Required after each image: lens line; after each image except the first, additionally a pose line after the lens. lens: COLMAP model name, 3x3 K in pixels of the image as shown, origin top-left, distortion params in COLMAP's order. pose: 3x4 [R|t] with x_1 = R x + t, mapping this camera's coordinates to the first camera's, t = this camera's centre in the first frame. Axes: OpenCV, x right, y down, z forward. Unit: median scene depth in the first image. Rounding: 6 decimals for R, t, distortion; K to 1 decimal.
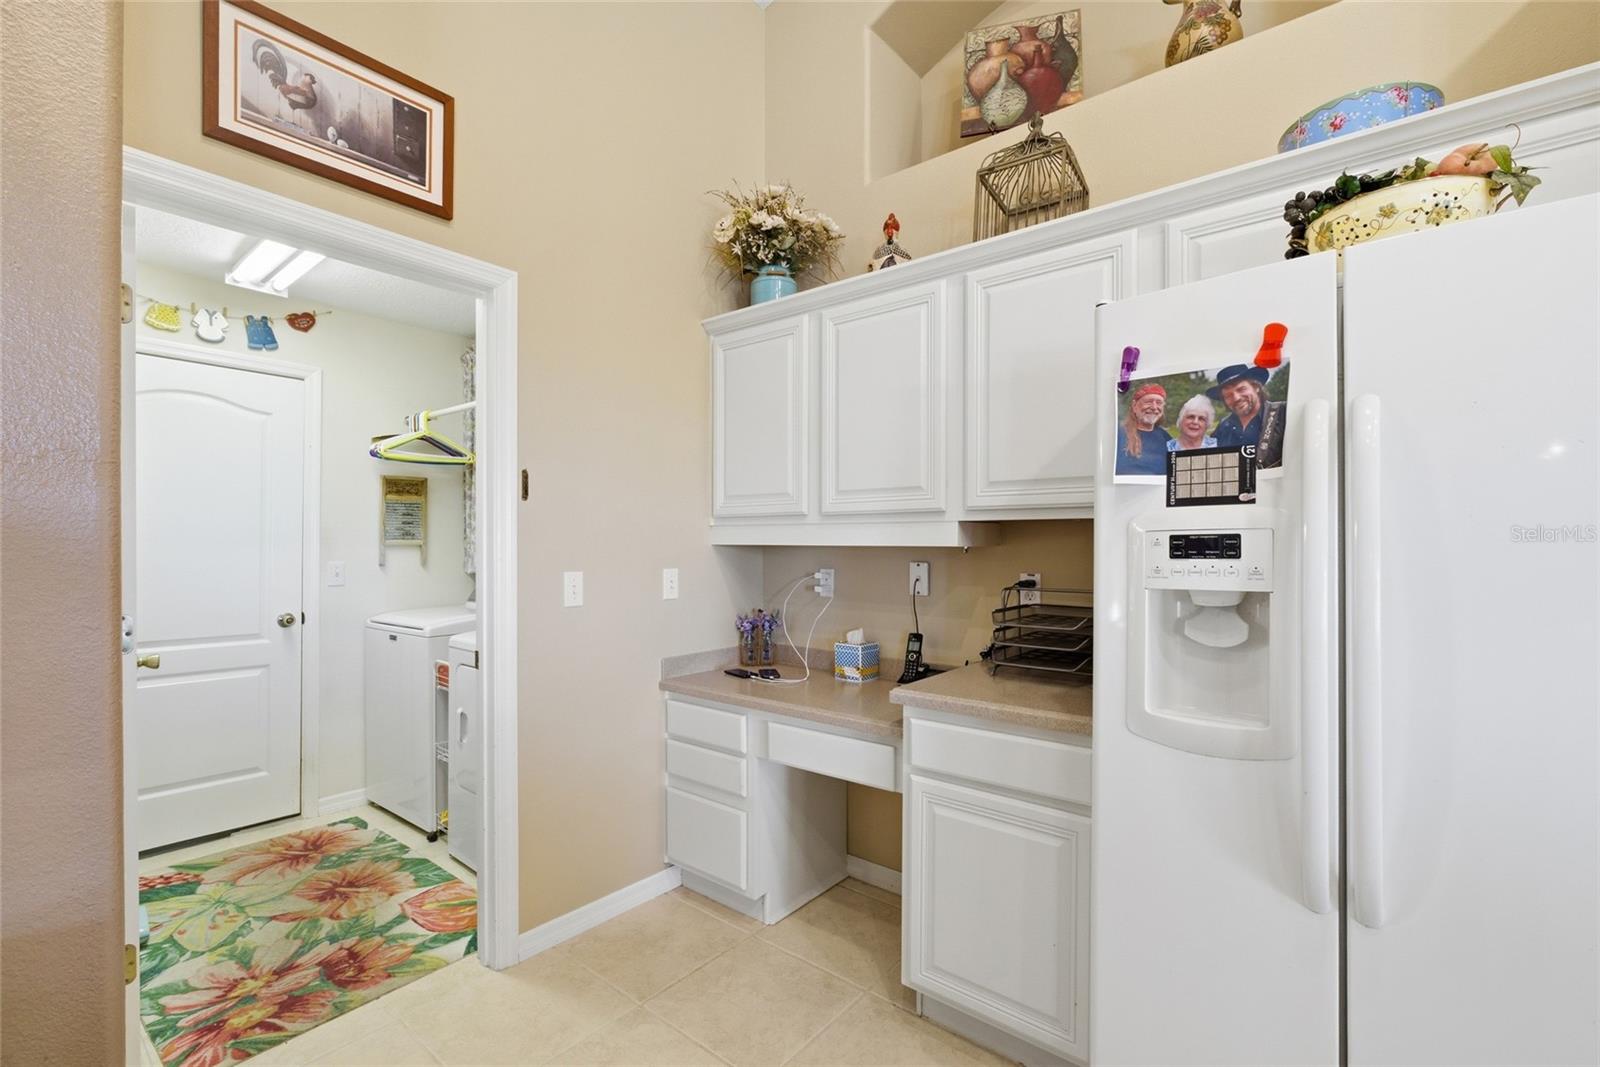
lens RADIAL K [[689.9, 0, 800.5], [0, 689.9, 545.2], [0, 0, 1]] dist [-0.015795, 0.004603]
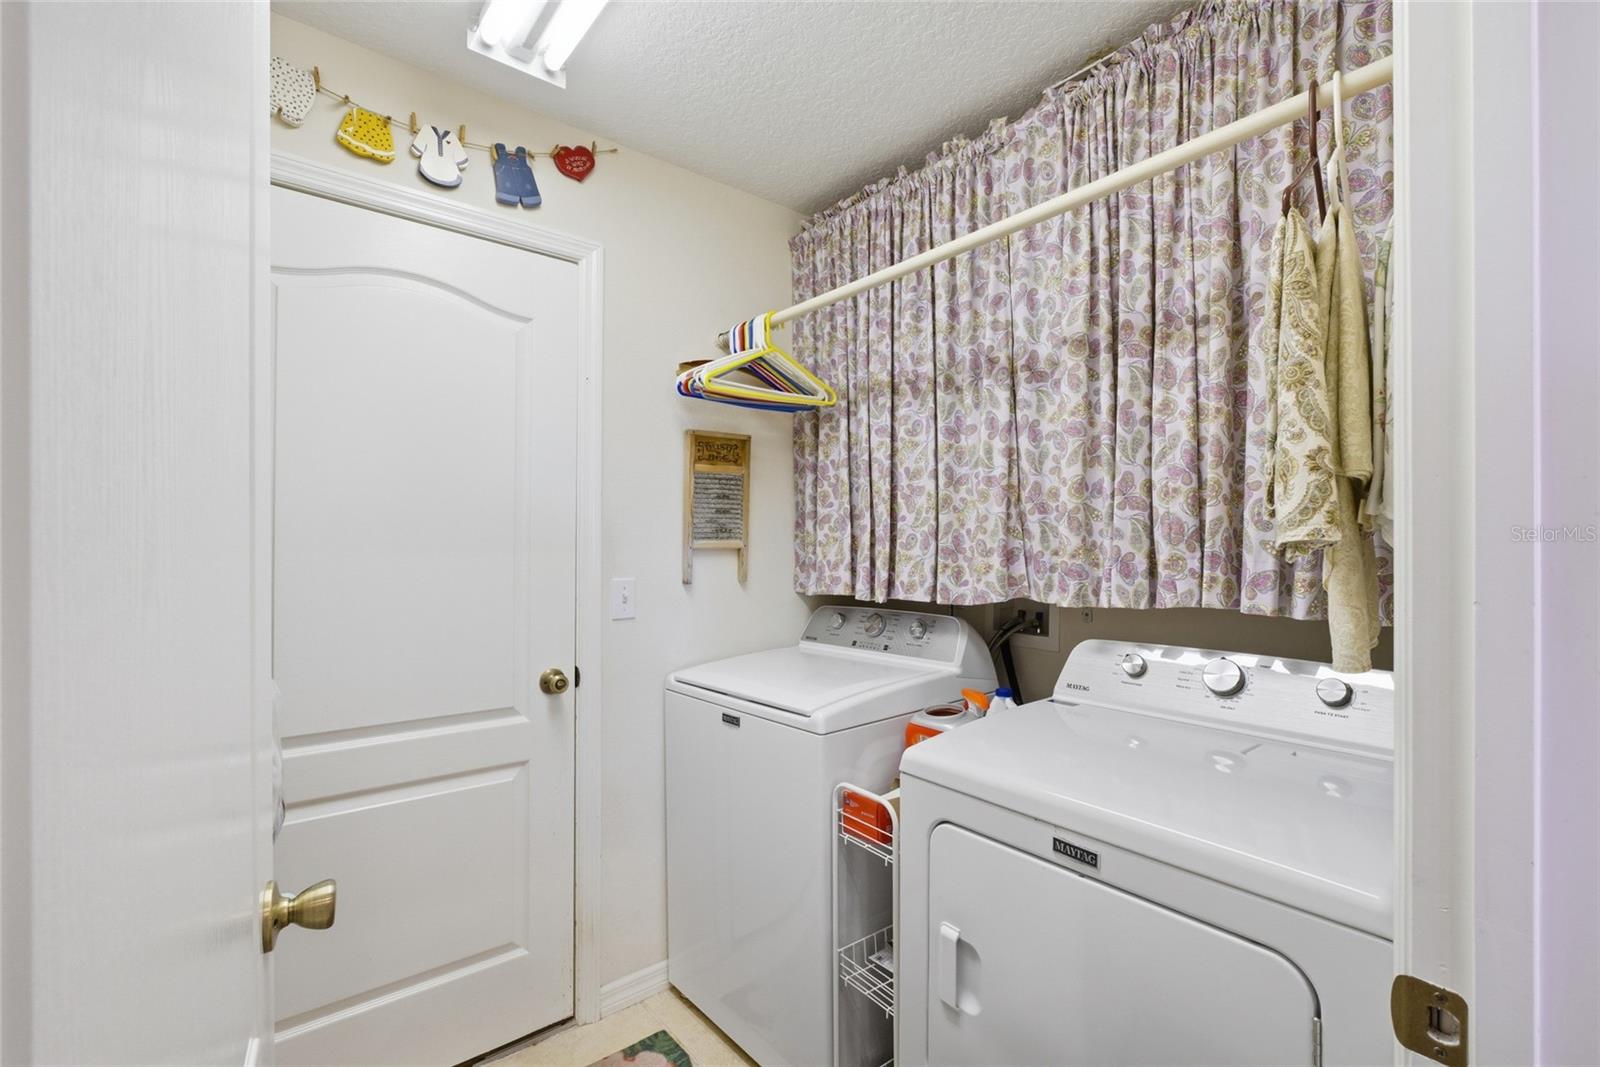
lens RADIAL K [[689.9, 0, 795.5], [0, 689.9, 536.3], [0, 0, 1]] dist [-0.015795, 0.004603]
pose [[0.977971, -0.008305, -0.208578, -0.432284], [0.006308, 0.999928, -0.010242, -0.004508], [0.208648, 0.008701, 0.977952, 0.479410]]
